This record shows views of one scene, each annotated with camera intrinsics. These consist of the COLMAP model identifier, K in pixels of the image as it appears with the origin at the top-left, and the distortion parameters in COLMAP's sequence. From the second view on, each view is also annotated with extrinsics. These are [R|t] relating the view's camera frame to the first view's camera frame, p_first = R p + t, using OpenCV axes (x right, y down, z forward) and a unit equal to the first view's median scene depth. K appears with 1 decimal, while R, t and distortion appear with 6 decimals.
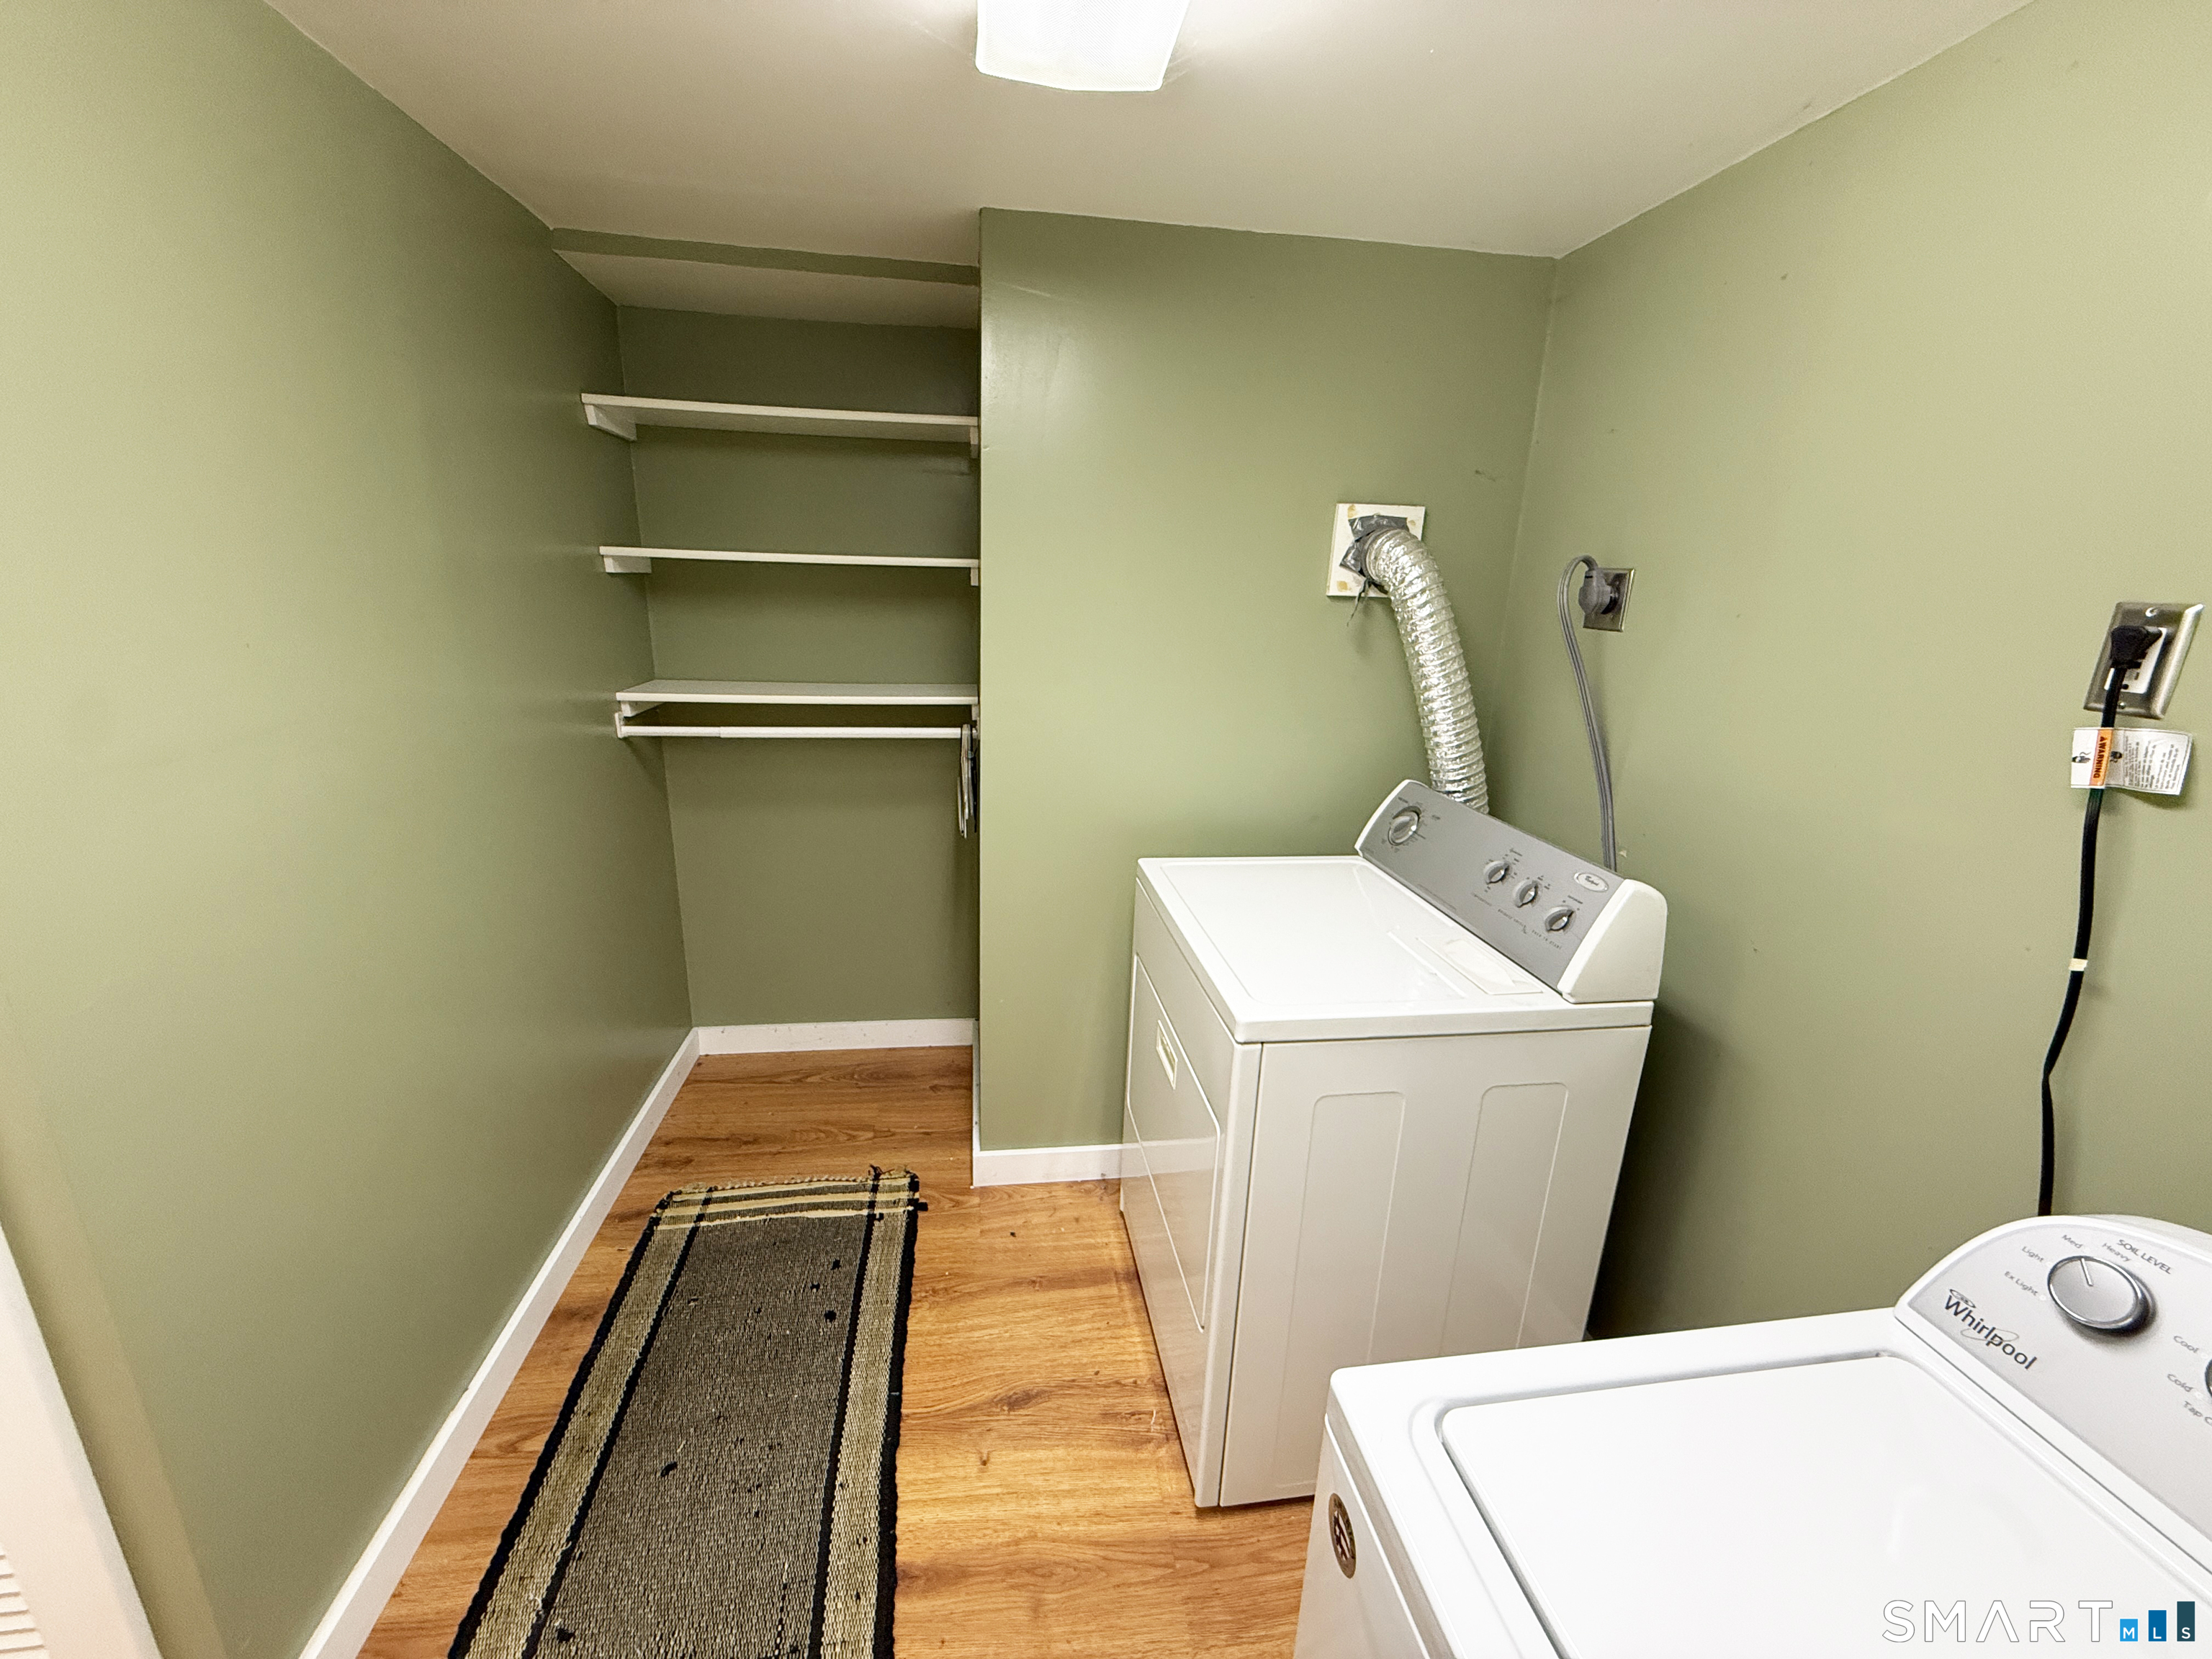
lens RADIAL K [[884.7, 0, 1100.1], [0, 884.7, 827.4], [0, 0, 1]] dist [0.001682, 0.000511]
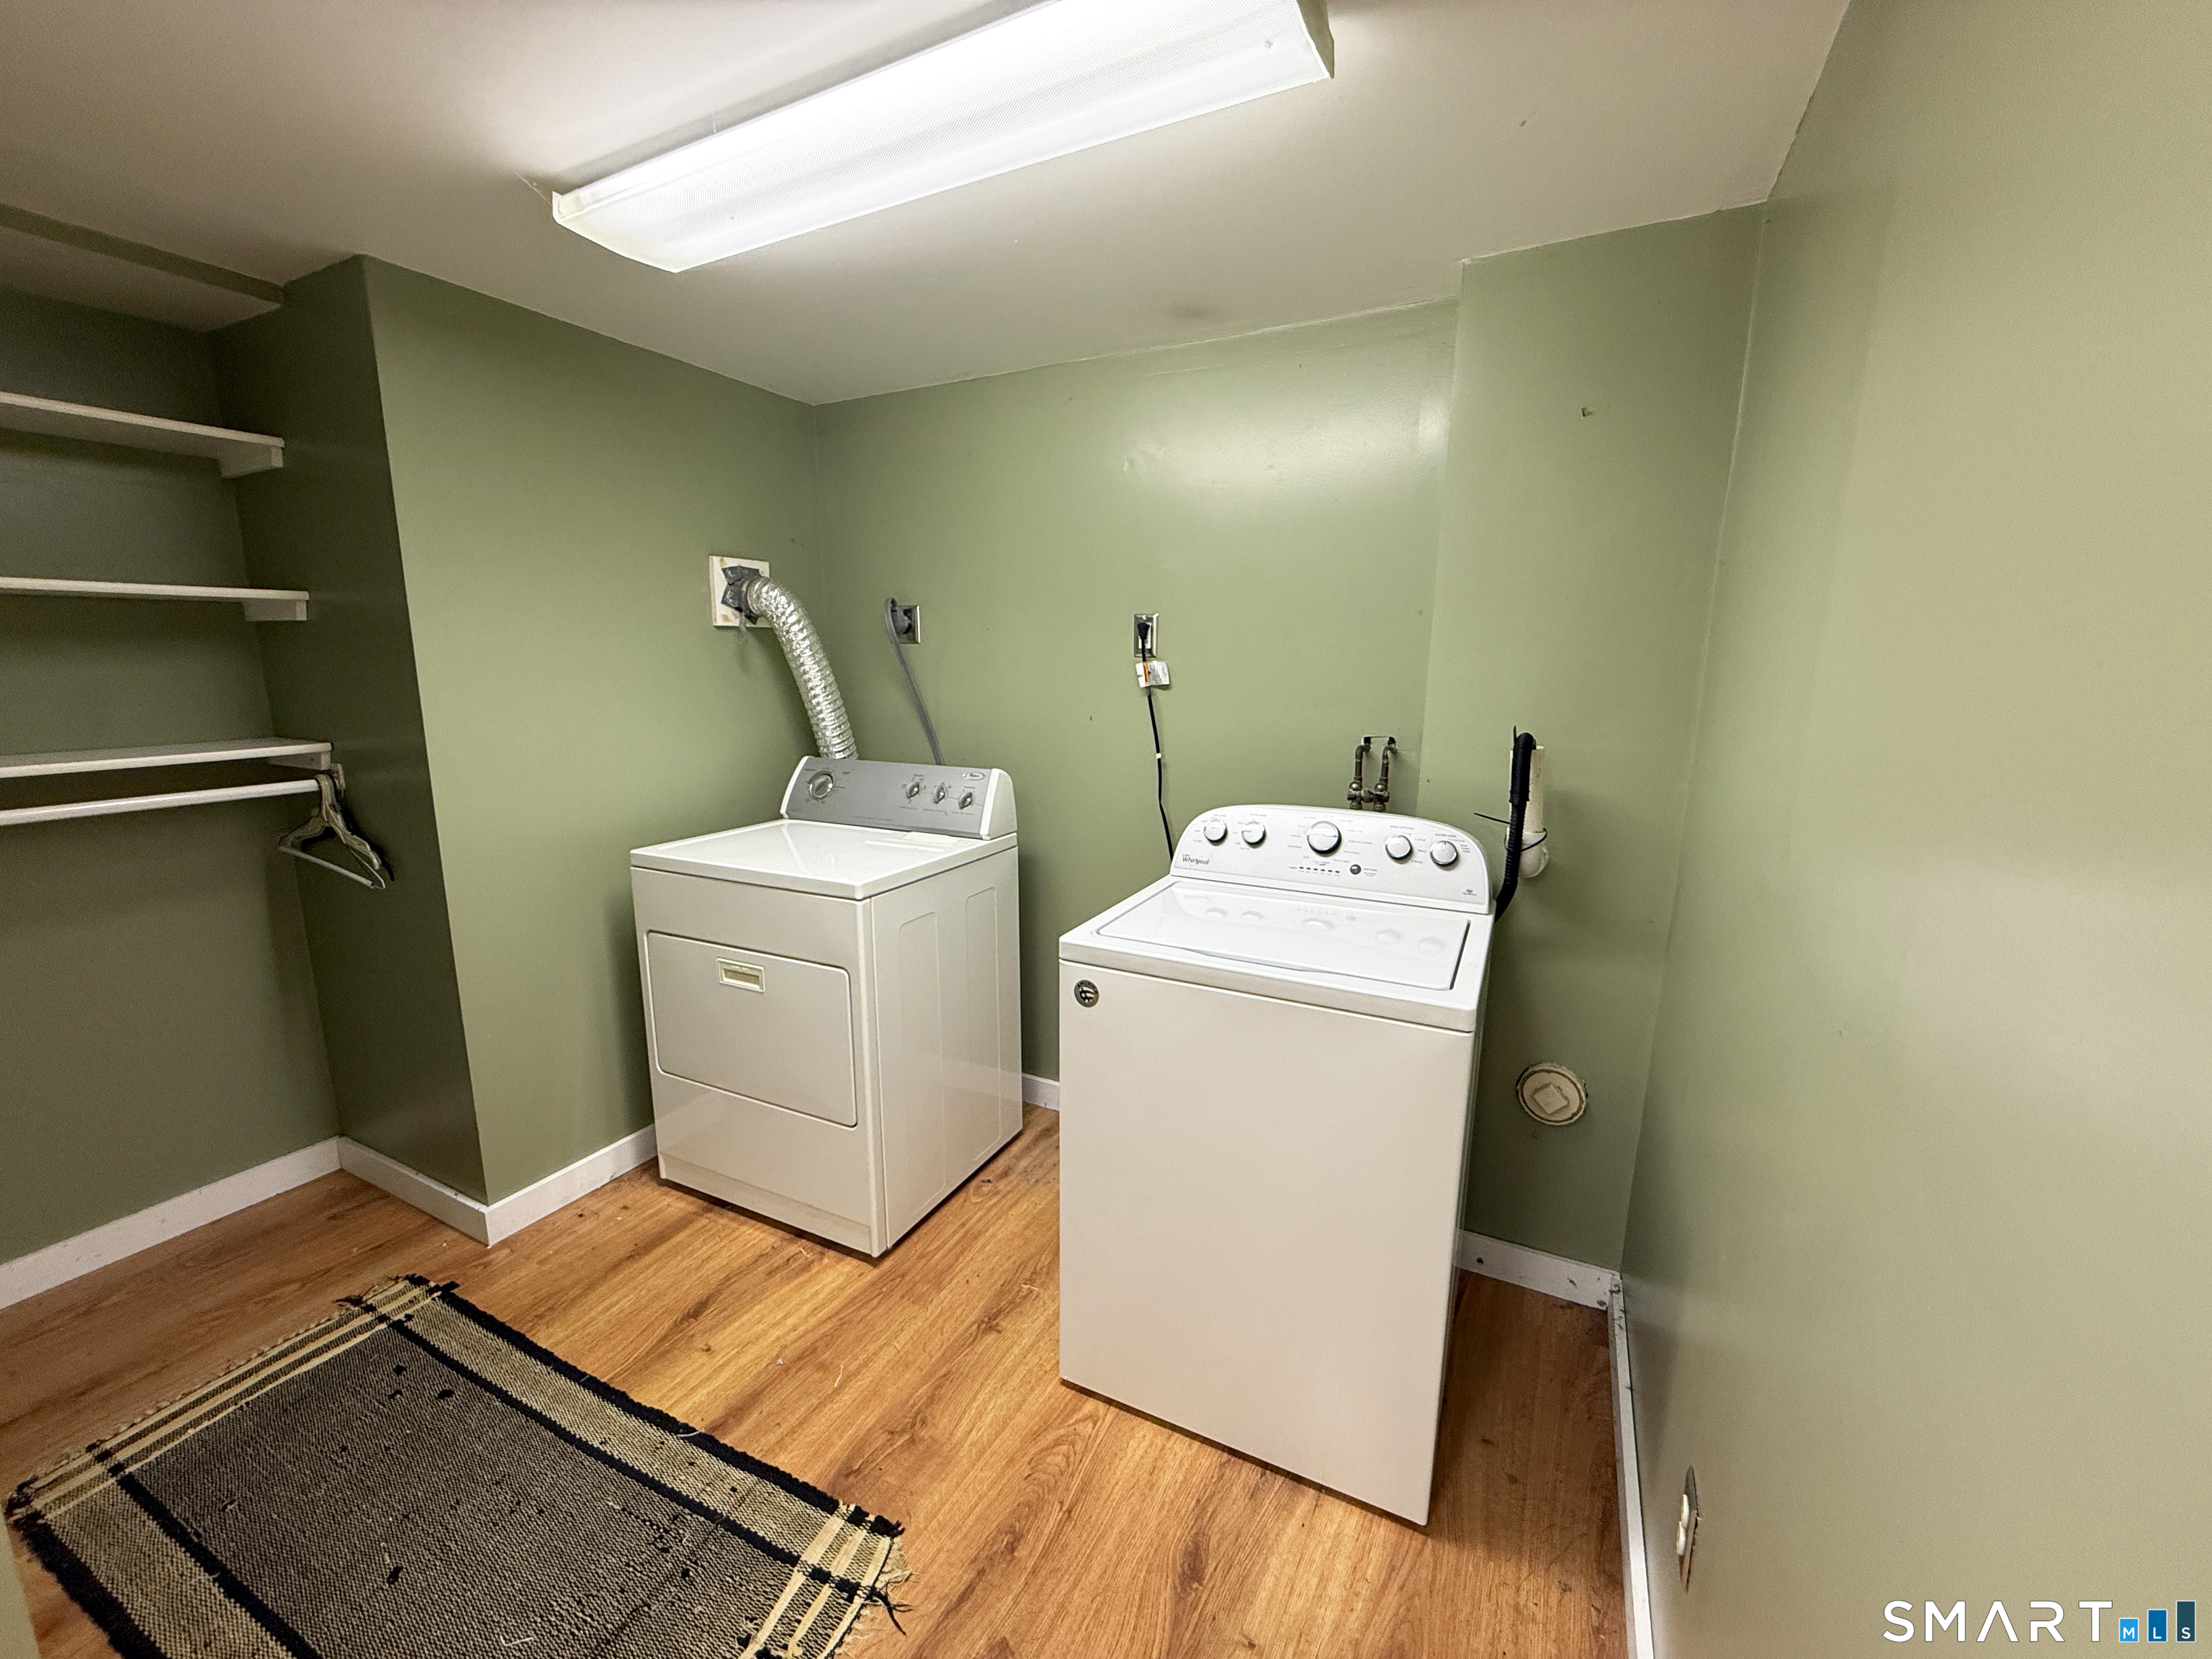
lens RADIAL K [[884.7, 0, 1098.1], [0, 884.7, 827.3], [0, 0, 1]] dist [0.001682, 0.000511]
pose [[0.573628, -0.186562, 0.797588, -0.547828], [0.236175, 0.970035, 0.057040, 0.088099], [-0.784329, 0.155651, 0.600500, -0.182666]]
